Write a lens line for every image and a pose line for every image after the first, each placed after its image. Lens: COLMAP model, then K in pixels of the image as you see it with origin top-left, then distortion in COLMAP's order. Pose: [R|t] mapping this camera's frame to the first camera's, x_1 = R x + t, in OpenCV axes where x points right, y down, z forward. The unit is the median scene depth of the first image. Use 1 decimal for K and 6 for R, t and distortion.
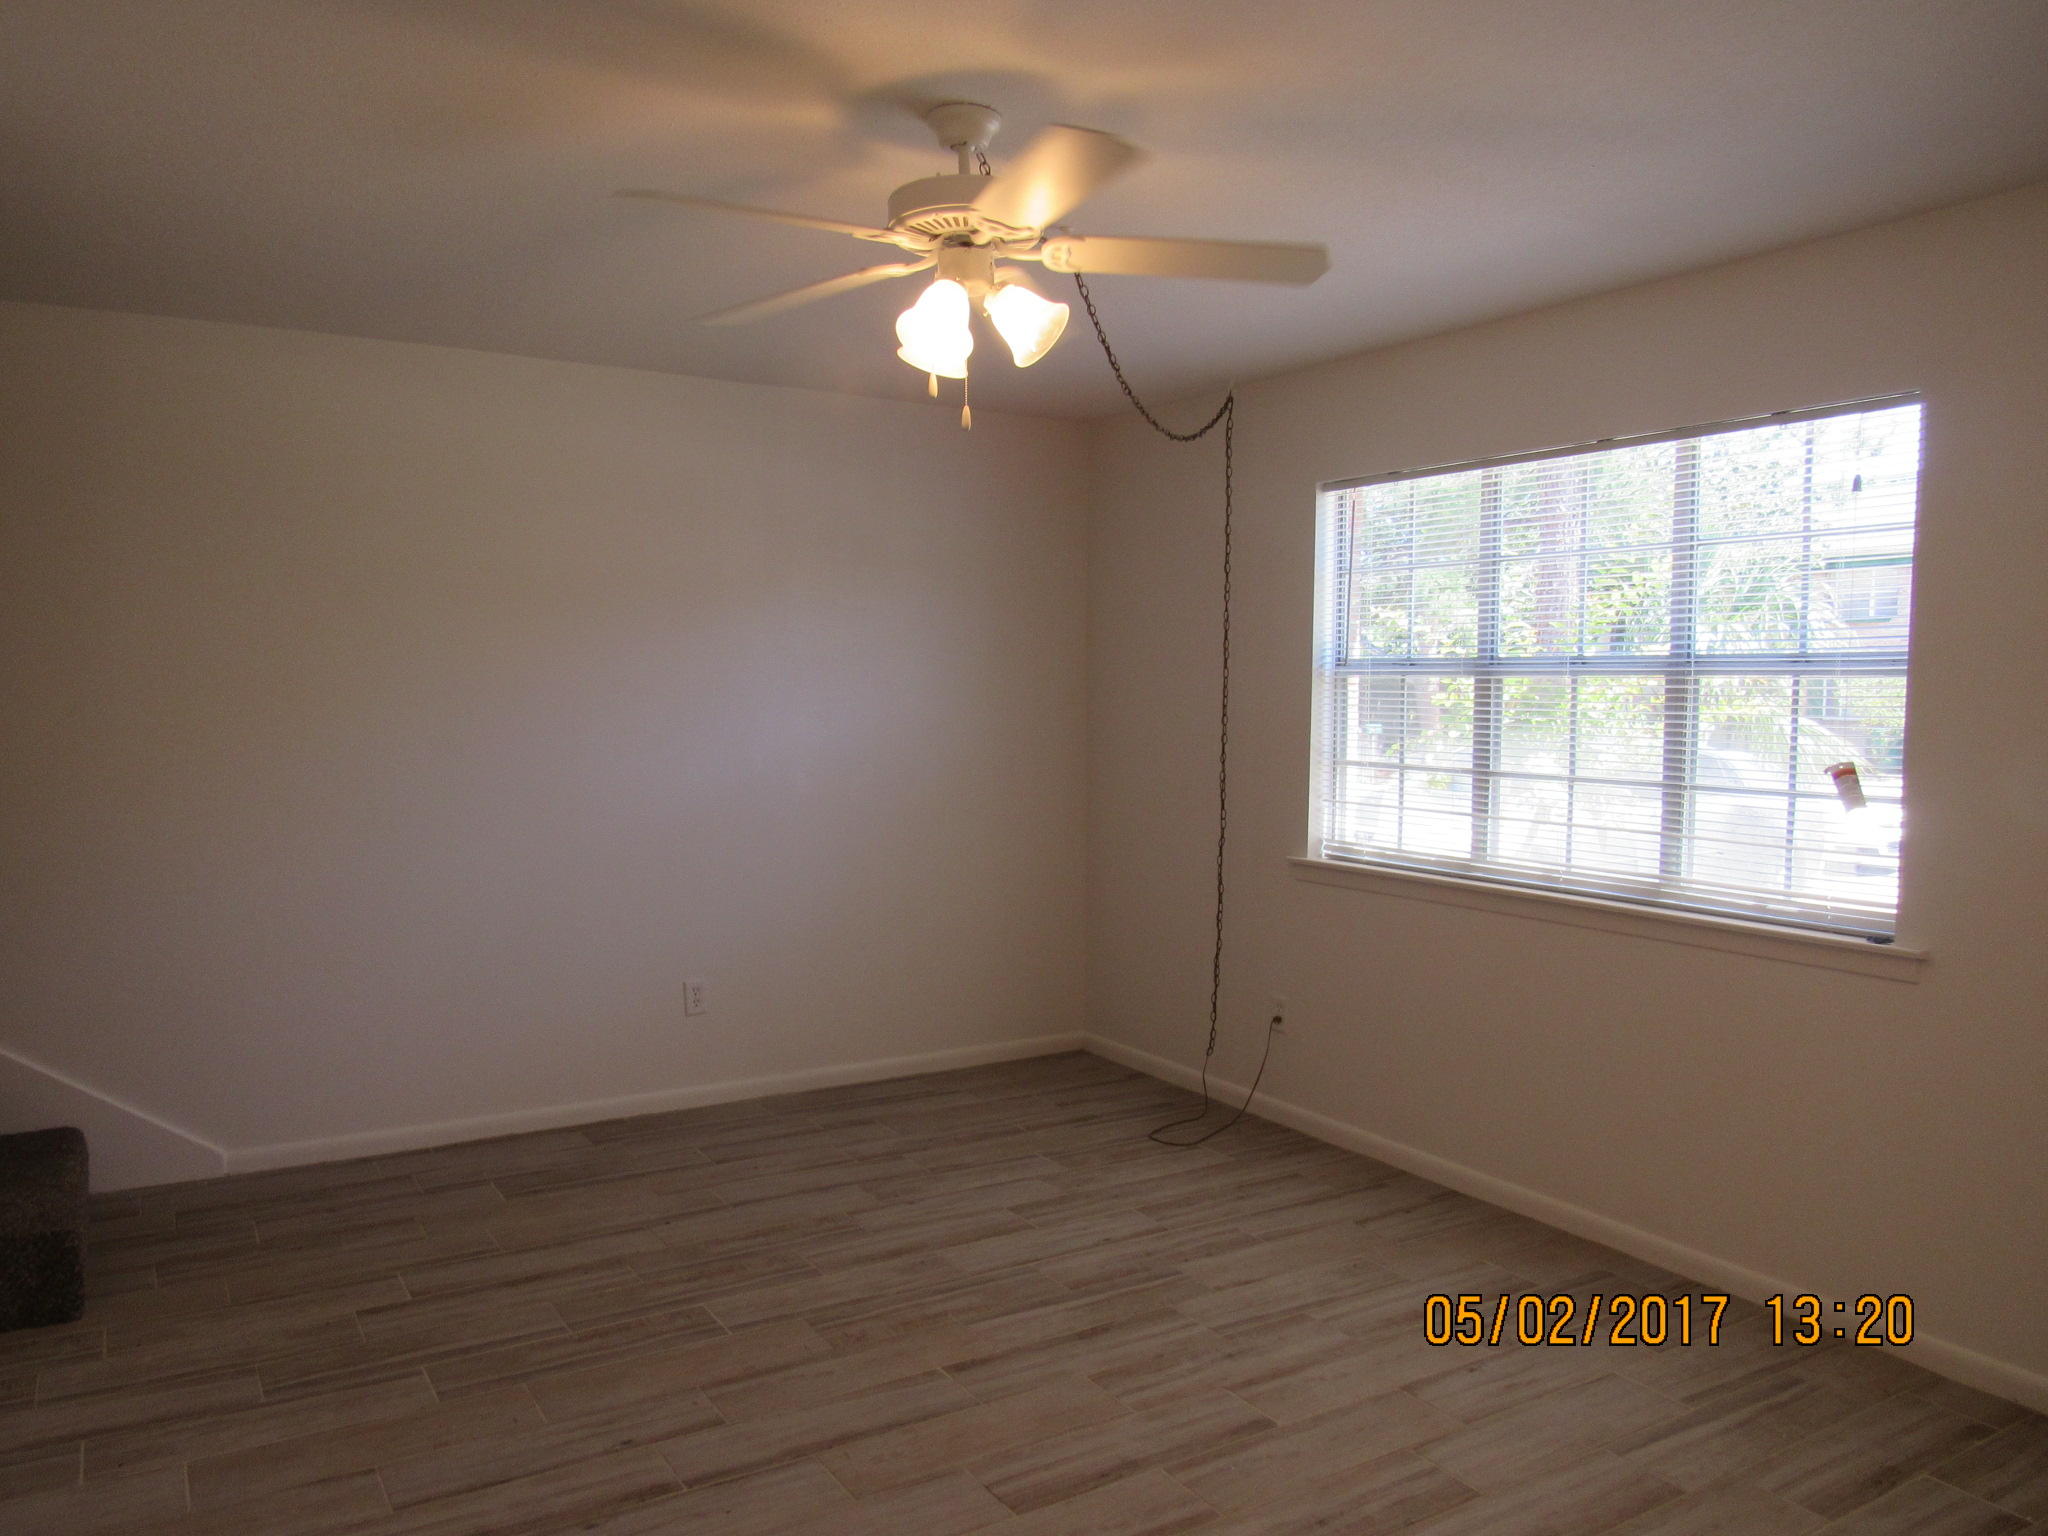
lens RADIAL K [[1501.7, 0, 1016.5], [0, 1501.7, 759.2], [0, 0, 1]] dist [0.007876, -0.004219]
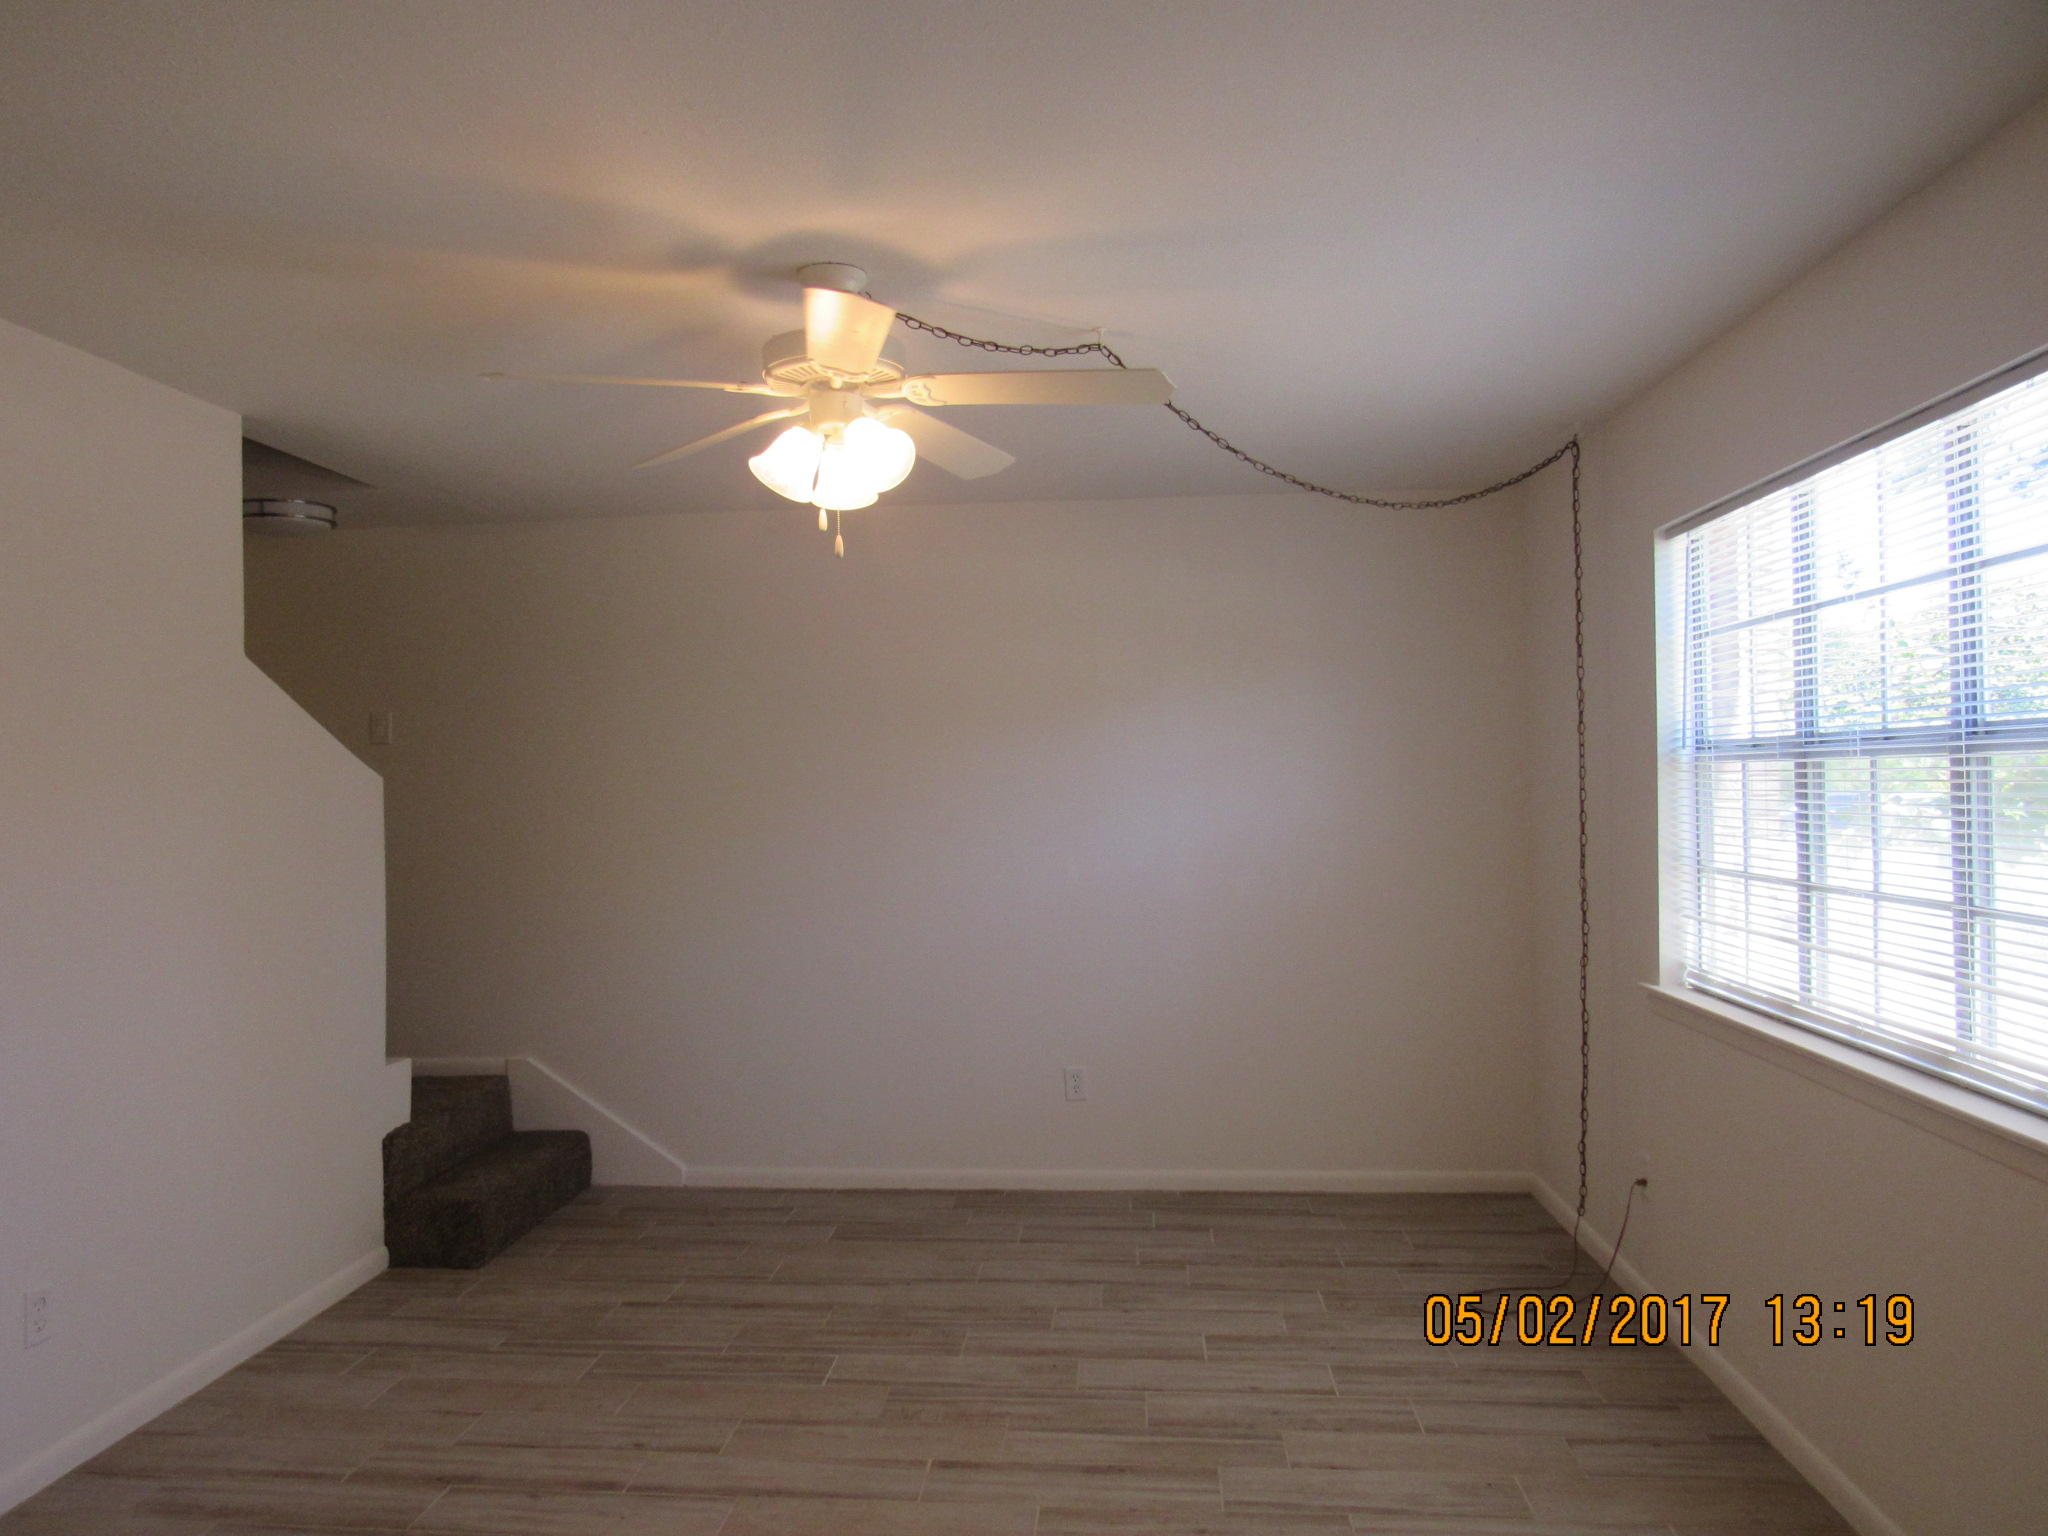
lens RADIAL K [[1501.7, 0, 1019.8], [0, 1501.7, 798.1], [0, 0, 1]] dist [0.007876, -0.004219]
pose [[0.790179, -0.017312, -0.612631, 0.527354], [-0.003697, 0.999448, -0.033011, -0.010173], [0.612865, 0.028350, 0.789679, 0.179709]]
